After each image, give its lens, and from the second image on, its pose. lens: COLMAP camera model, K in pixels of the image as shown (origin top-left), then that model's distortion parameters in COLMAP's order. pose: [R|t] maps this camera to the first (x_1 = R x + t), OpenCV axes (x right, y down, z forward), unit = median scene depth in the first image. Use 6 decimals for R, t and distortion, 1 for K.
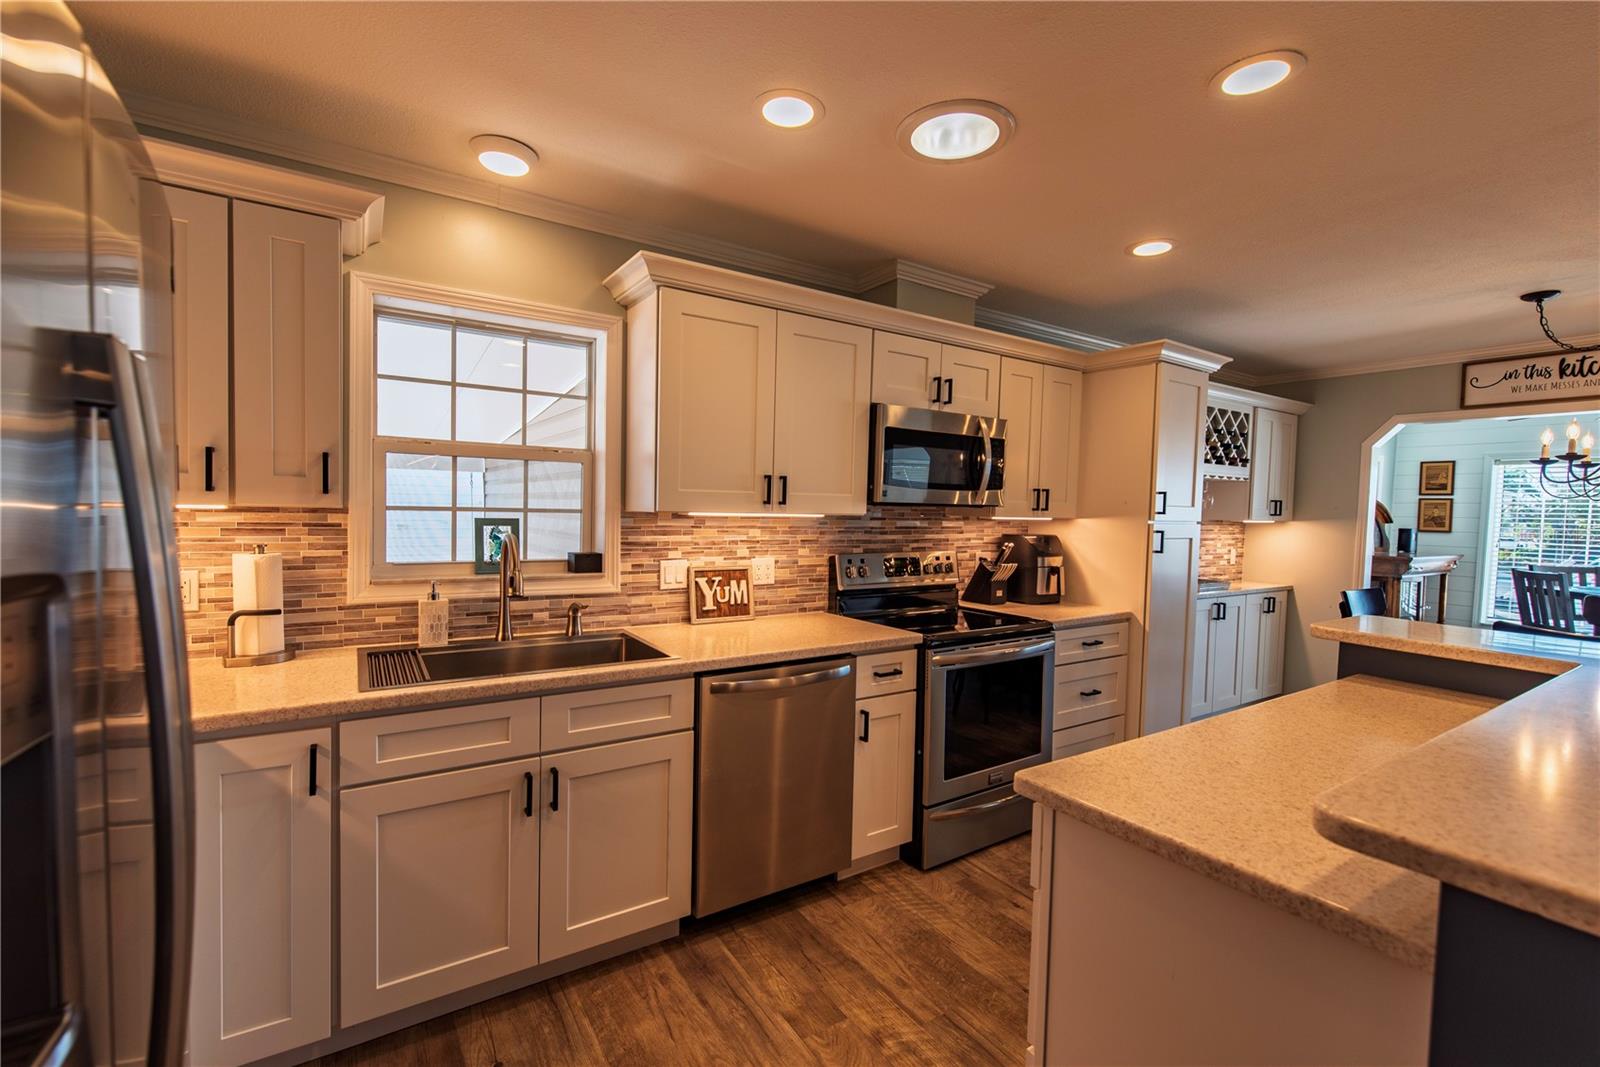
lens RADIAL K [[687.9, 0, 799.5], [0, 687.9, 535.7], [0, 0, 1]] dist [-0.000314, -0.000641]
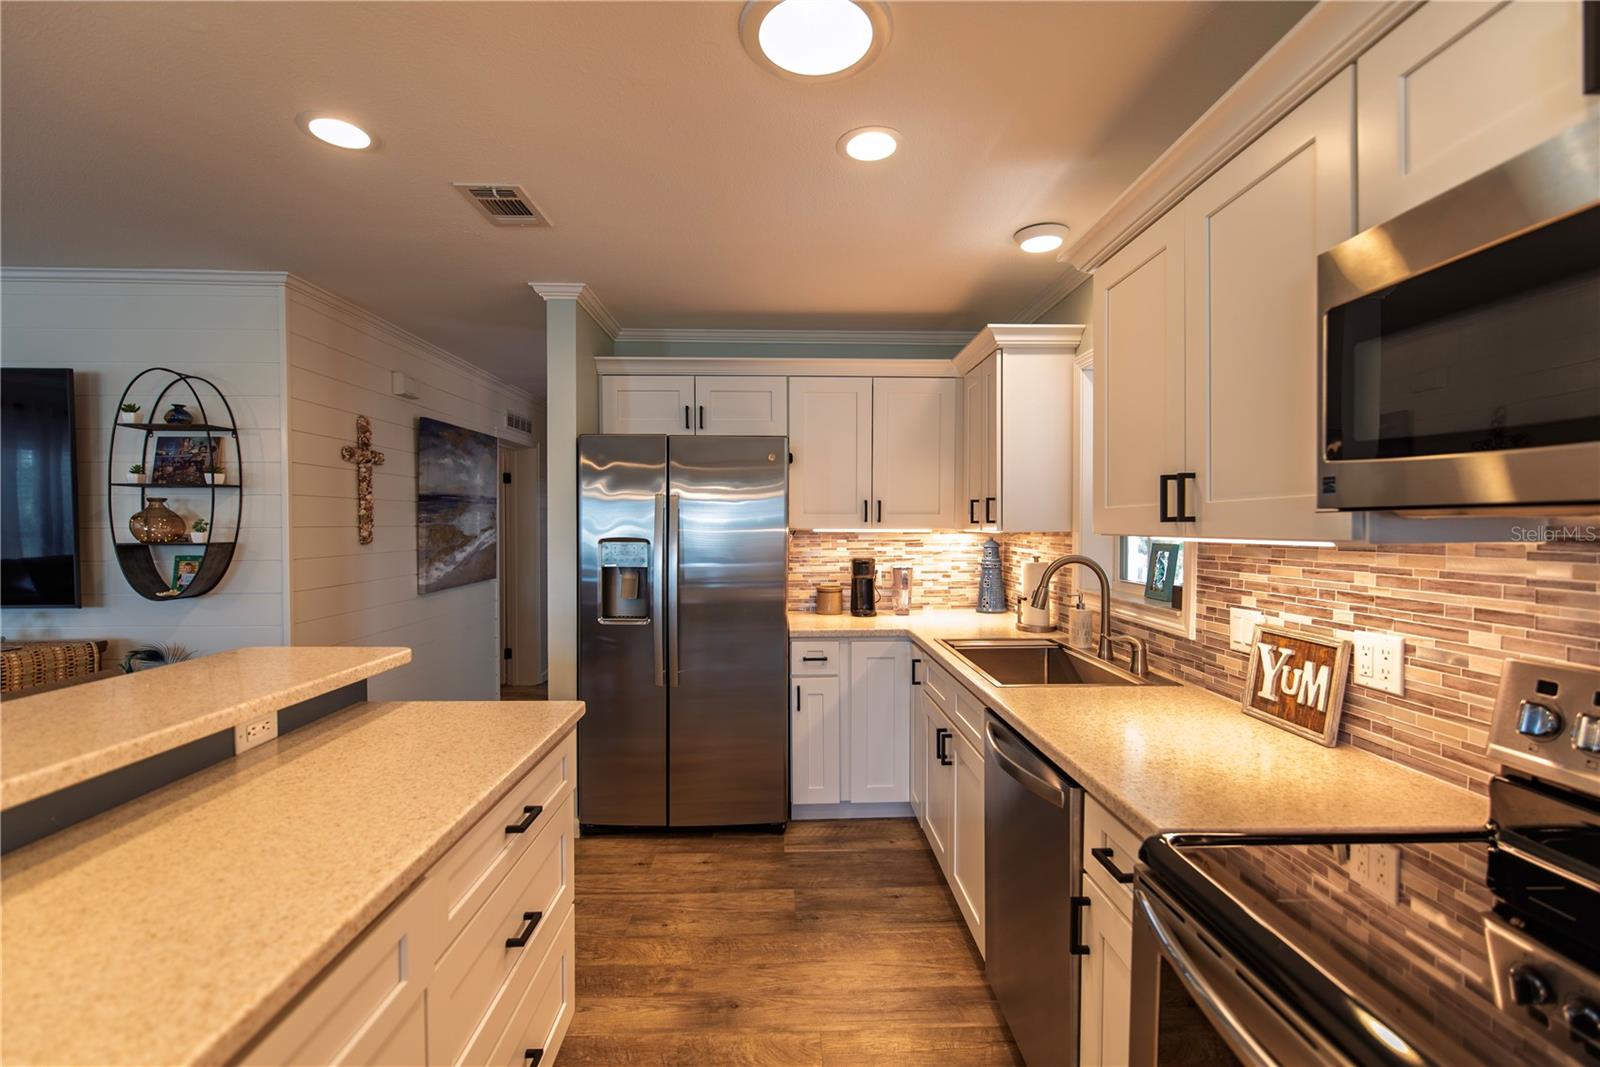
lens RADIAL K [[687.9, 0, 799.5], [0, 687.9, 535.7], [0, 0, 1]] dist [-0.000314, -0.000641]
pose [[-0.516990, -0.009412, -0.855940, 0.586243], [-0.049419, 0.998600, 0.018868, -0.025862], [0.854564, 0.052055, -0.516731, 0.934762]]
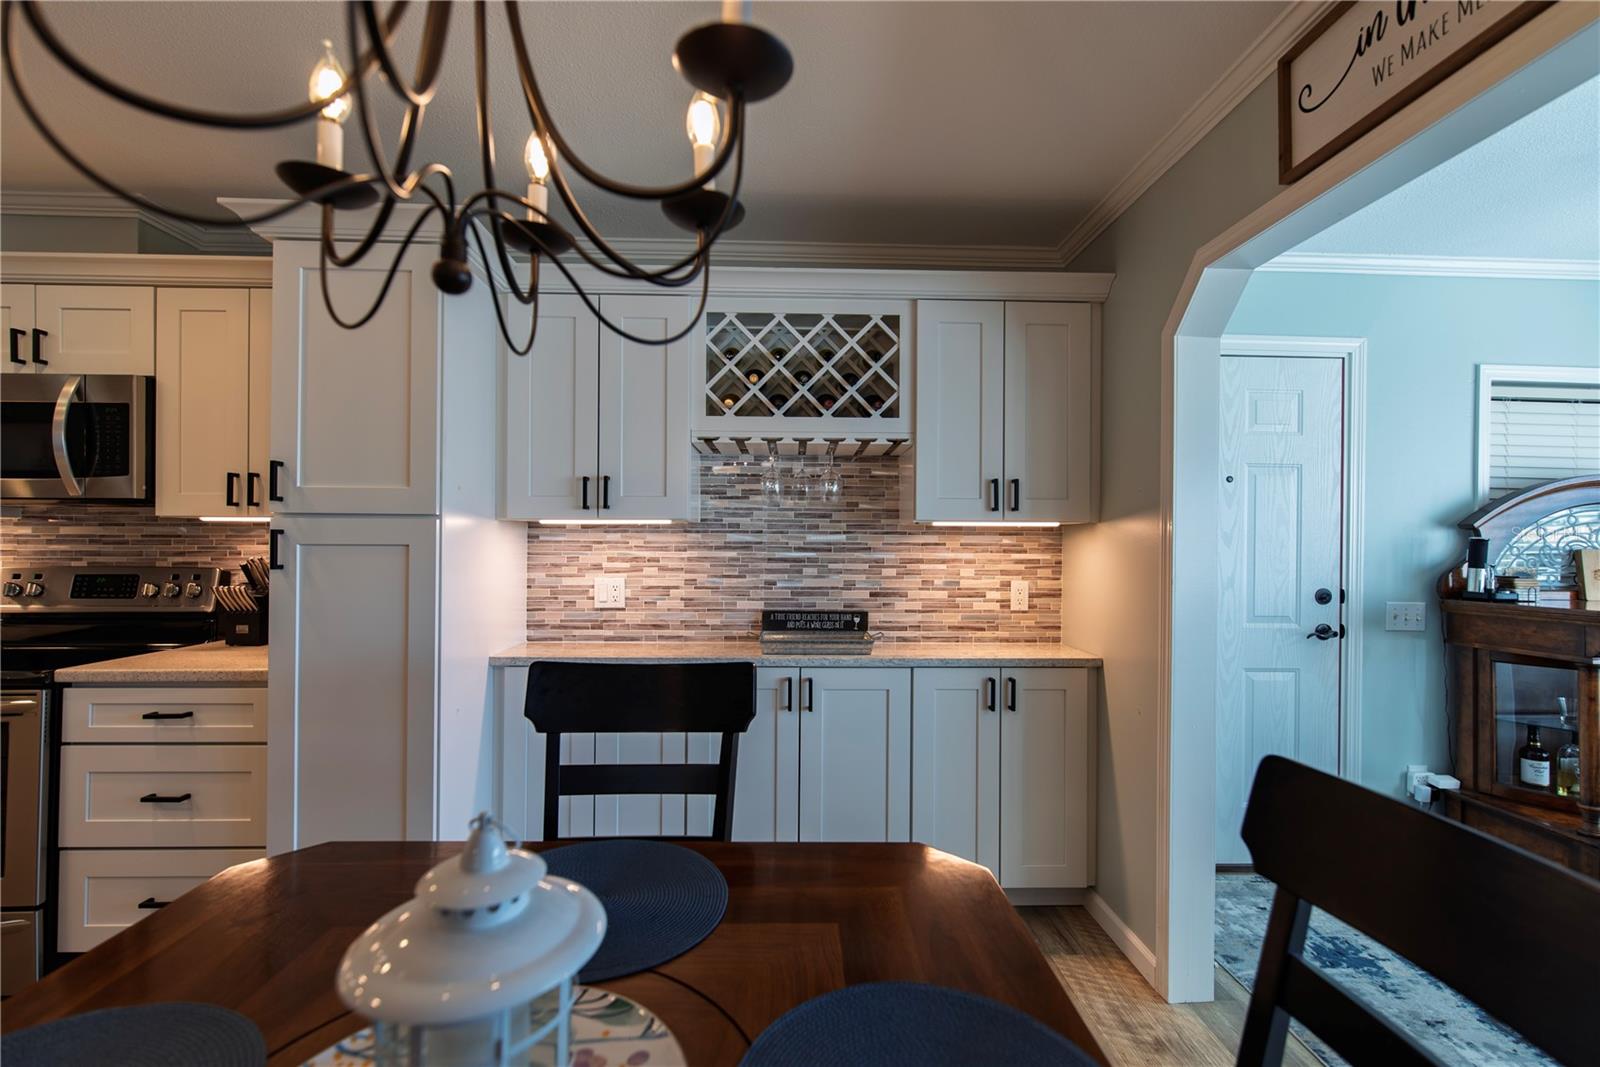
lens RADIAL K [[704.7, 0, 795.7], [0, 704.7, 536.4], [0, 0, 1]] dist [0.024696, -0.000021]
pose [[0.850094, -0.016481, -0.526373, 1.383098], [-0.009709, 0.998850, -0.046953, 0.022842], [0.526541, 0.045025, 0.848957, 0.827054]]
